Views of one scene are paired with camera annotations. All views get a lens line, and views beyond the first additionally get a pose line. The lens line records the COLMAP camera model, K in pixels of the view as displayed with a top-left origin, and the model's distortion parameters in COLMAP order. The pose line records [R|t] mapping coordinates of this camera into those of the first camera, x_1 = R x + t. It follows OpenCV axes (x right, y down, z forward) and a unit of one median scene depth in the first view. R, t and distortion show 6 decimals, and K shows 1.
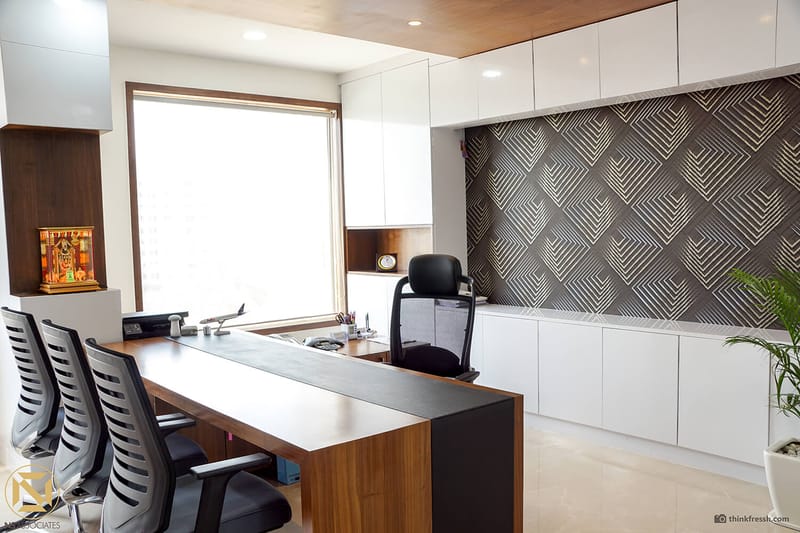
lens RADIAL K [[650.8, 0, 414.0], [0, 650.8, 265.8], [0, 0, 1]] dist [-0.174685, 0.229764]
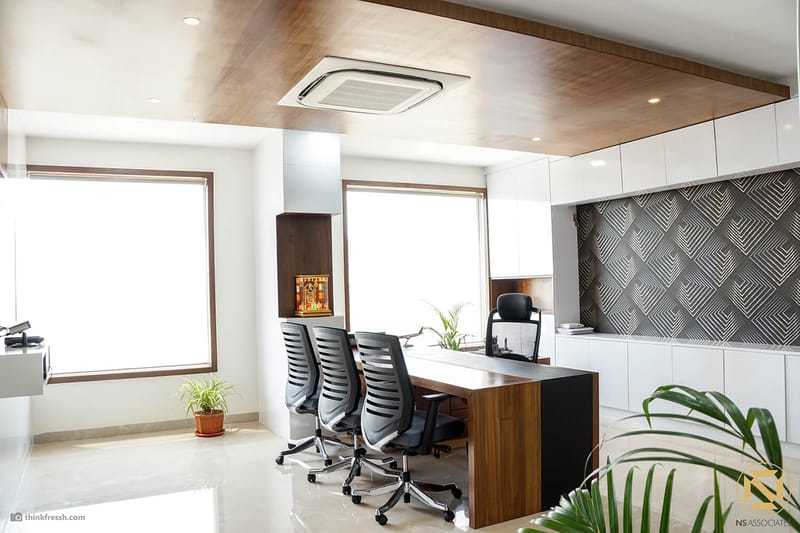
lens RADIAL K [[650.8, 0, 414.0], [0, 650.8, 265.8], [0, 0, 1]] dist [-0.174685, 0.229764]
pose [[0.976813, -0.006438, -0.213996, 0.039089], [-0.012757, 0.996021, -0.088197, 0.049371], [0.213712, 0.088882, 0.972845, -0.473346]]
